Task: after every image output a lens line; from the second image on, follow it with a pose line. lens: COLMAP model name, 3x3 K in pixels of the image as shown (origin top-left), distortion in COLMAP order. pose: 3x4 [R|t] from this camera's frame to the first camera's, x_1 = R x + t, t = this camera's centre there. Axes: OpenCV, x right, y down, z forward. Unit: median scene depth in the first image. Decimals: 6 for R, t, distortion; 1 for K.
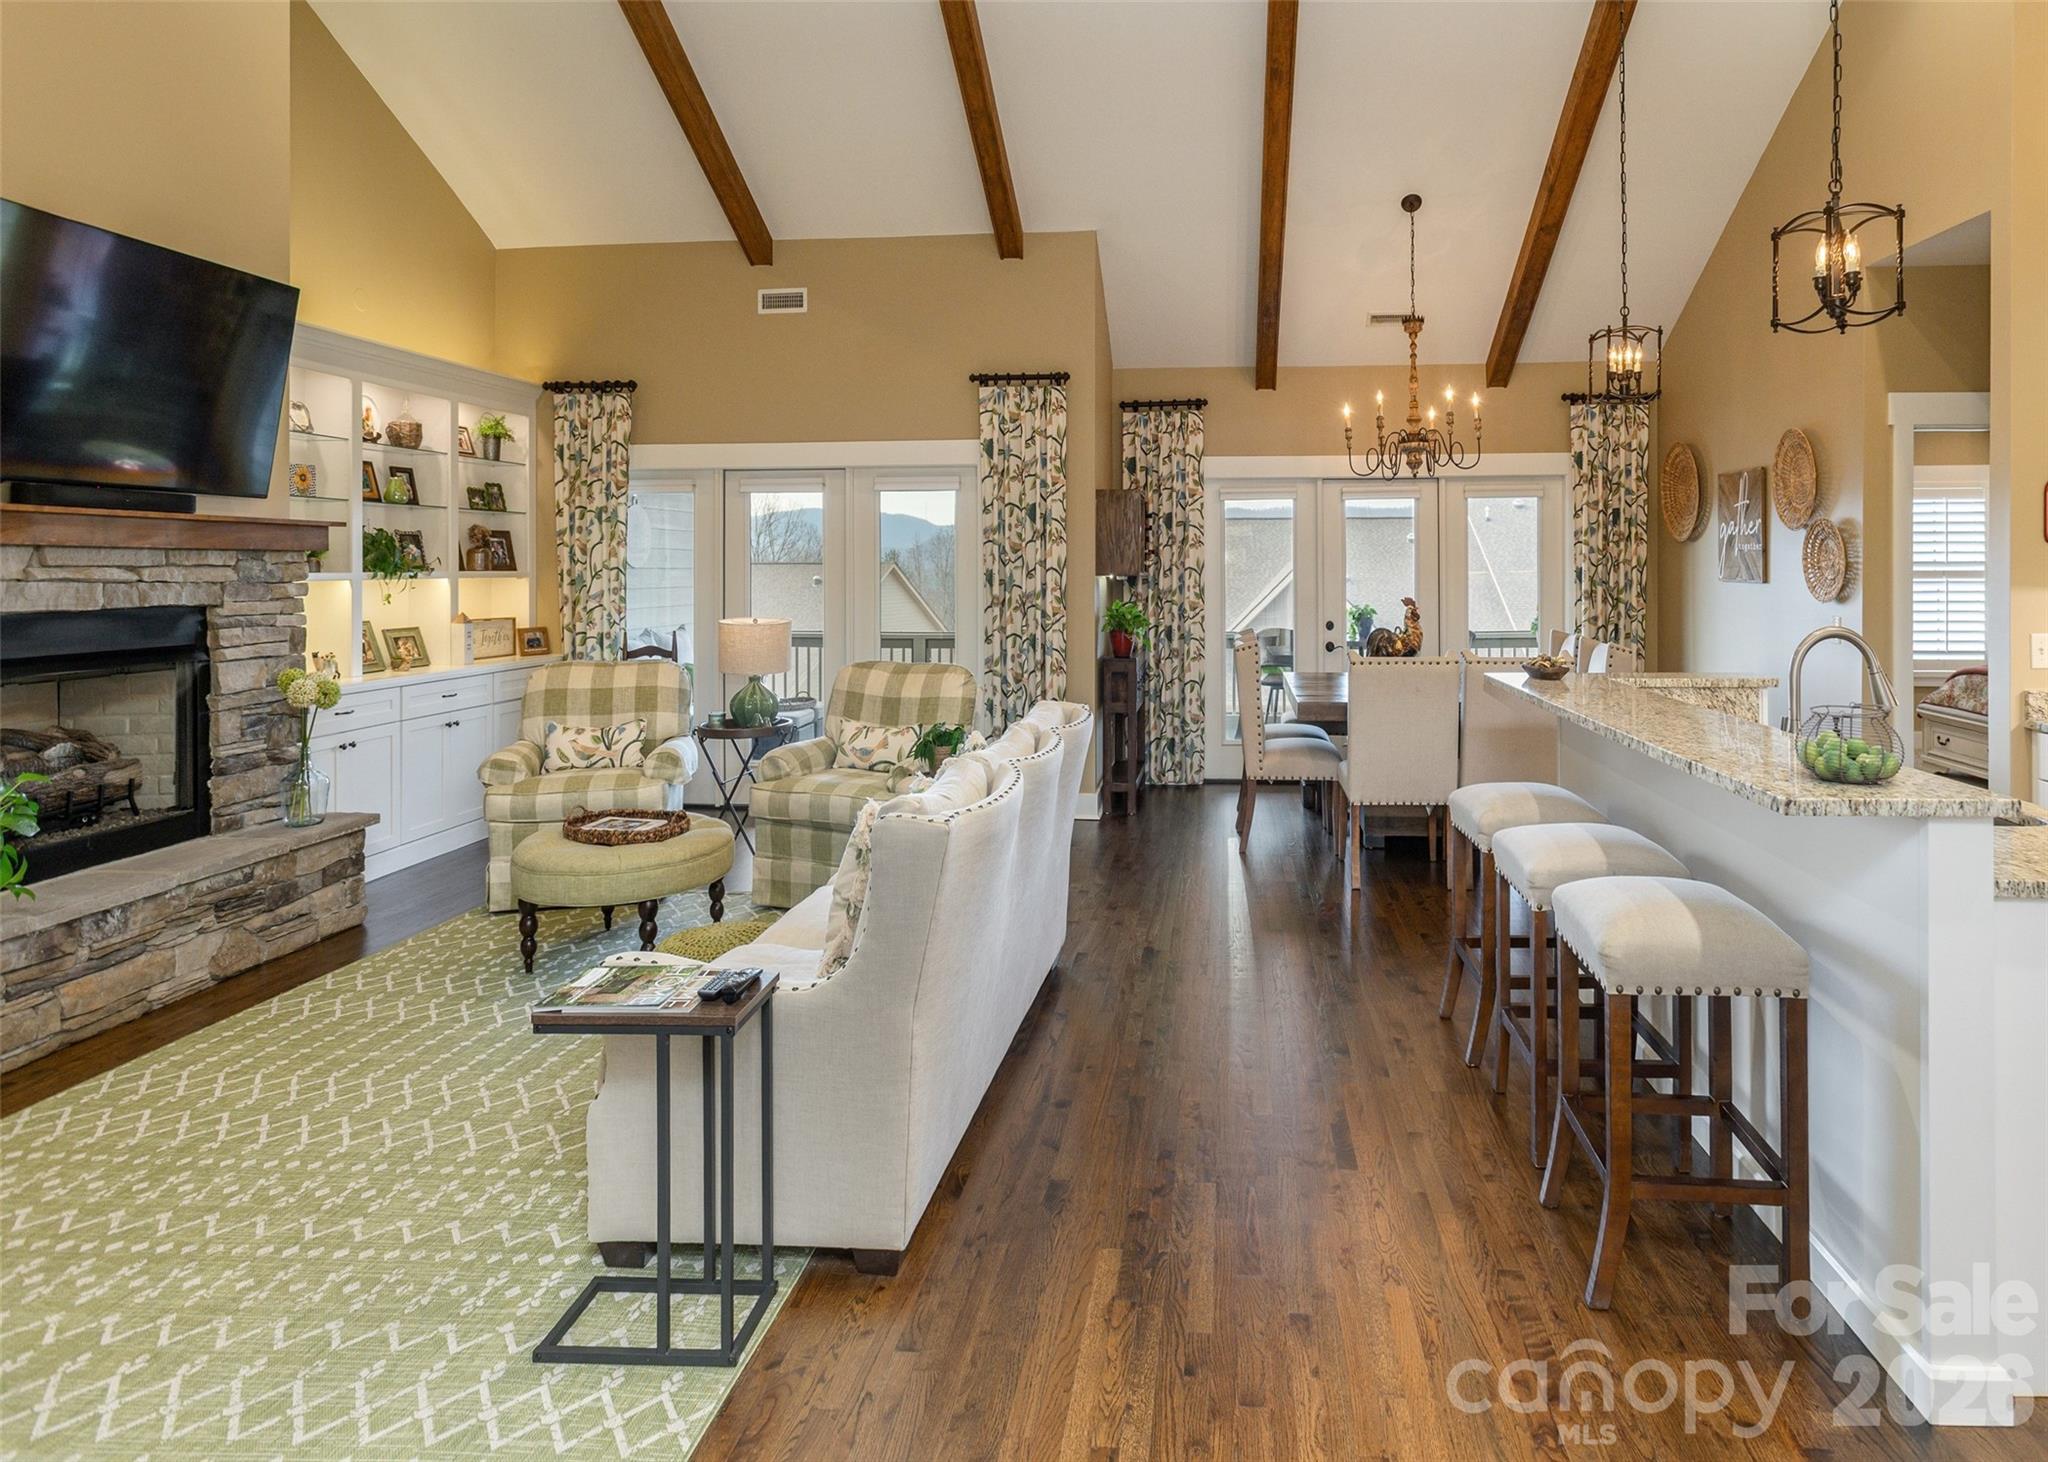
lens RADIAL K [[1167.5, 0, 1115.9], [0, 1167.5, 566.1], [0, 0, 1]] dist [-0.032675, 0.049266]
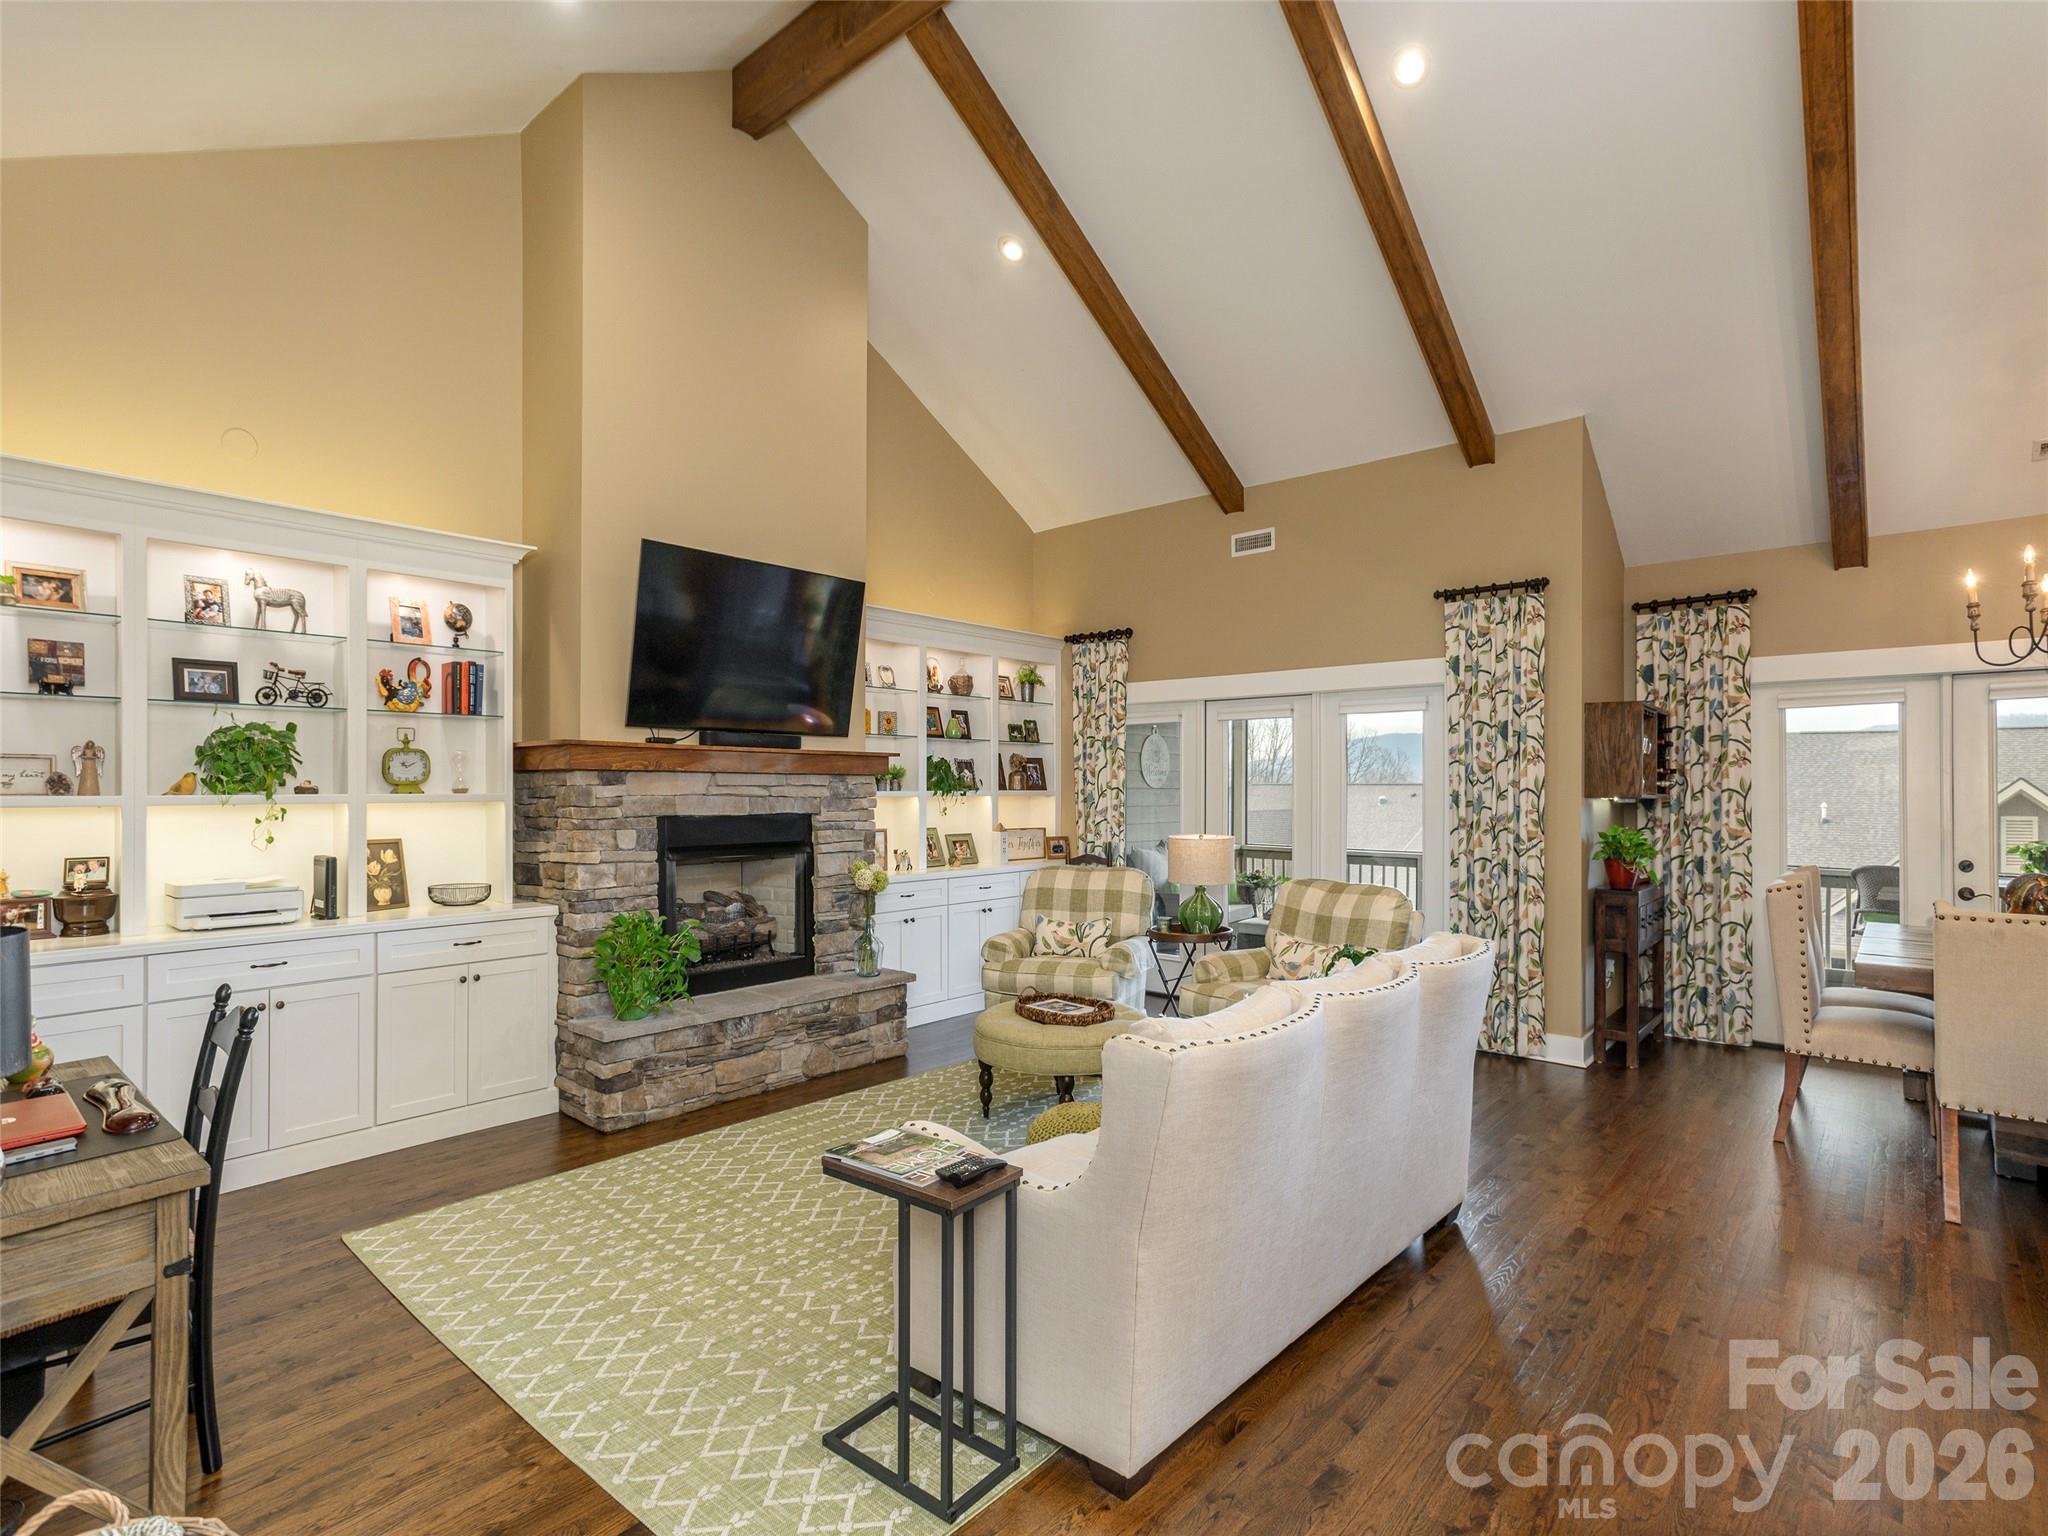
lens RADIAL K [[1025.6, 0, 963.7], [0, 1025.6, 787.4], [0, 0, 1]] dist [-0.024581, 0.027800]
pose [[0.795382, 0.002302, -0.606104, 0.086948], [-0.002154, 0.999997, 0.000971, 0.000333], [0.606104, 0.000533, 0.795385, 0.085081]]
